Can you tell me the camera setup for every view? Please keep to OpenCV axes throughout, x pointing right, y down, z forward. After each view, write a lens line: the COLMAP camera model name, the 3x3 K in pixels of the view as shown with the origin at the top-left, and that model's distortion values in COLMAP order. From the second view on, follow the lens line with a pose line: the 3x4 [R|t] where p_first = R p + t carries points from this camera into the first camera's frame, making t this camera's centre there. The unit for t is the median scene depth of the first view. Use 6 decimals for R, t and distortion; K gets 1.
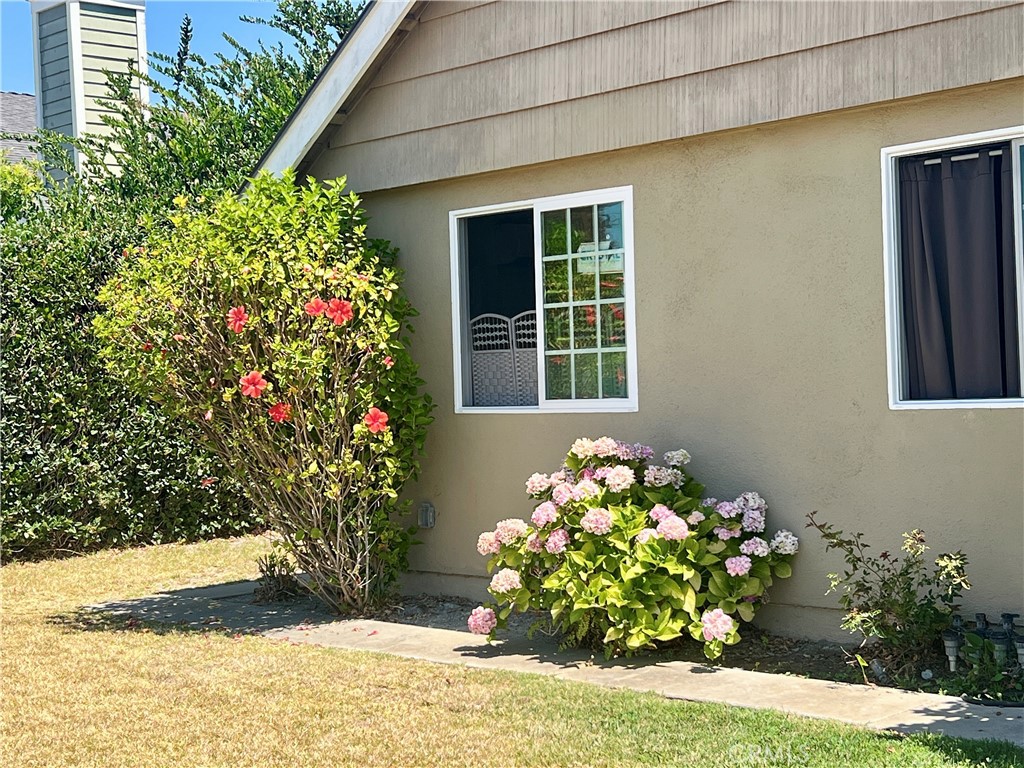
lens RADIAL K [[1692.4, 0, 512.0], [0, 1692.4, 384.0], [0, 0, 1]] dist [0.124794, -0.006926]
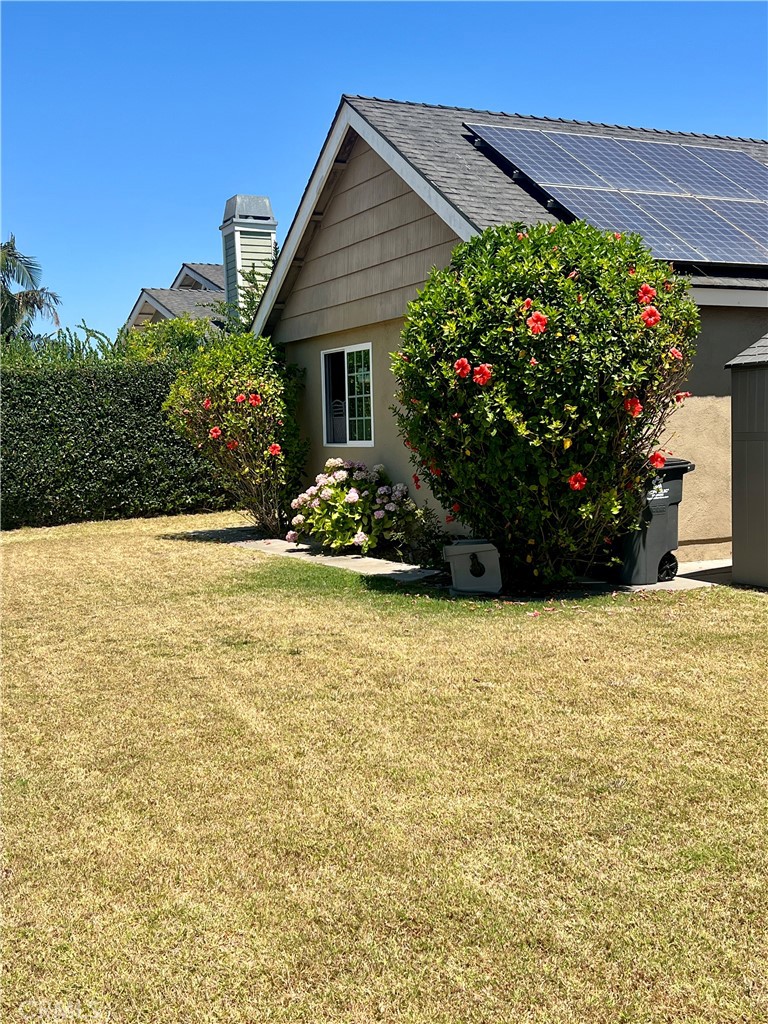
lens RADIAL K [[1153.3, 0, 387.2], [0, 1153.3, 517.2], [0, 0, 1]] dist [0.215061, -0.783839]
pose [[0.958999, 0.028085, -0.282013, 0.510510], [-0.005173, 0.996647, 0.081660, -0.014575], [0.283361, -0.076853, 0.955929, -0.426649]]
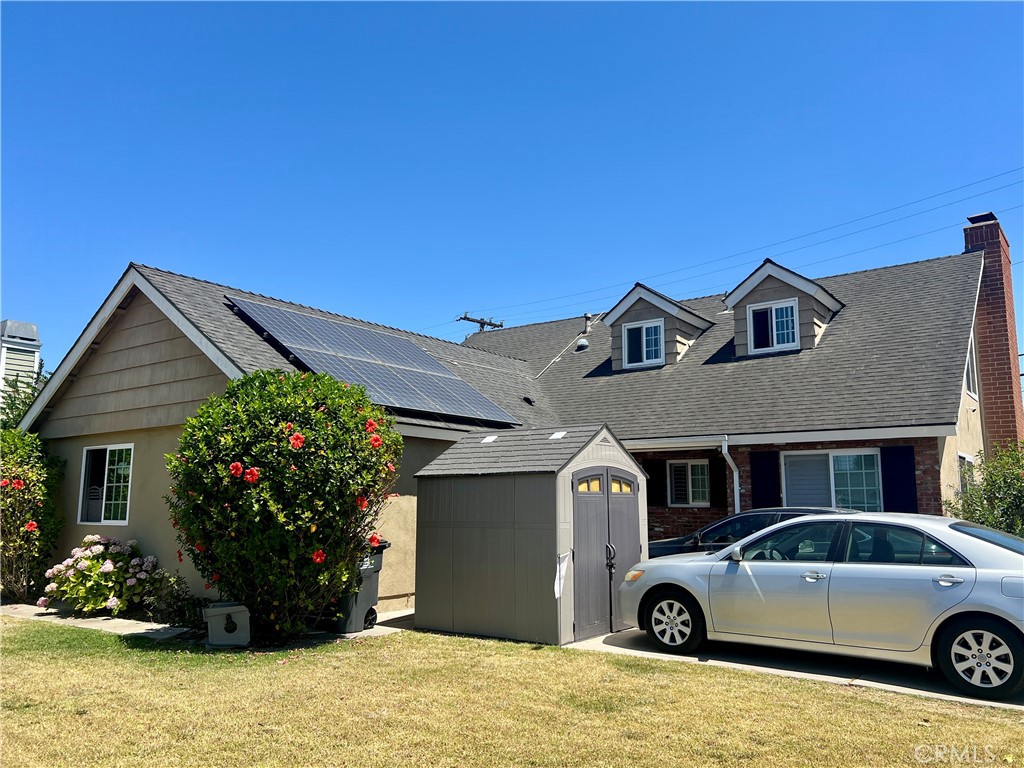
lens RADIAL K [[795.0, 0, 512.0], [0, 795.0, 384.0], [0, 0, 1]] dist [0.053420, -0.058089]
pose [[0.981097, 0.060754, 0.183733, 0.429180], [-0.031283, 0.986745, -0.159234, -0.021908], [-0.190972, 0.150477, 0.969993, -0.411186]]
